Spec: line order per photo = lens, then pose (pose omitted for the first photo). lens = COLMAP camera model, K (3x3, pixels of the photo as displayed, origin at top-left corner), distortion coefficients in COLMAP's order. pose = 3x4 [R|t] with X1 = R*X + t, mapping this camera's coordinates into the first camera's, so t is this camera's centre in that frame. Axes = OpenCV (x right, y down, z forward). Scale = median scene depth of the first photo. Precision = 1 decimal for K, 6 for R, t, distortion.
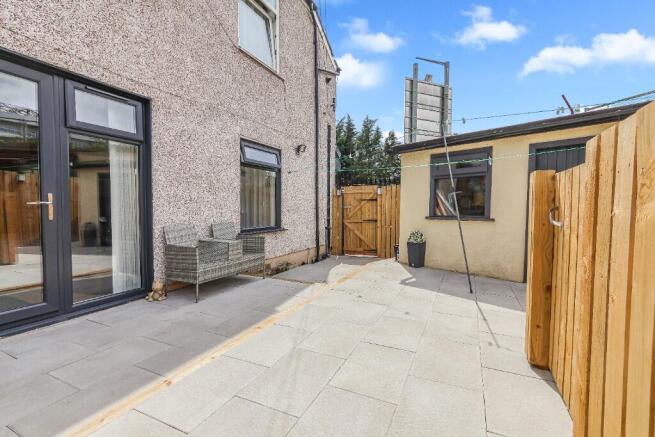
lens RADIAL K [[301.5, 0, 326.2], [0, 301.5, 217.9], [0, 0, 1]] dist [0.004522, 0.001782]
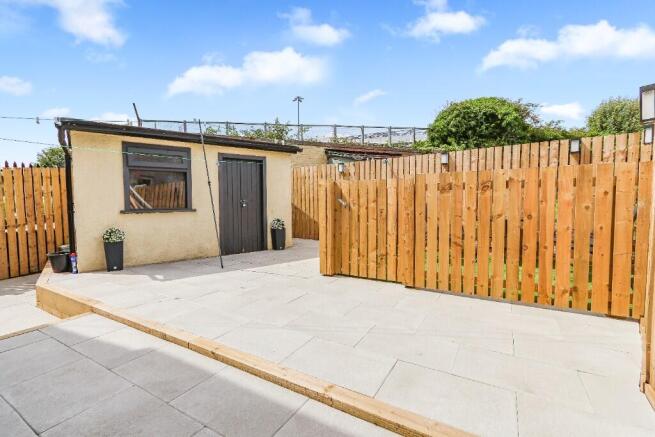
lens RADIAL K [[301.5, 0, 325.5], [0, 301.5, 218.6], [0, 0, 1]] dist [0.004522, 0.001782]
pose [[0.073428, -0.061364, 0.995411, -0.594186], [0.050261, 0.997065, 0.057759, -0.003308], [-0.996033, 0.045789, 0.076297, 0.394837]]
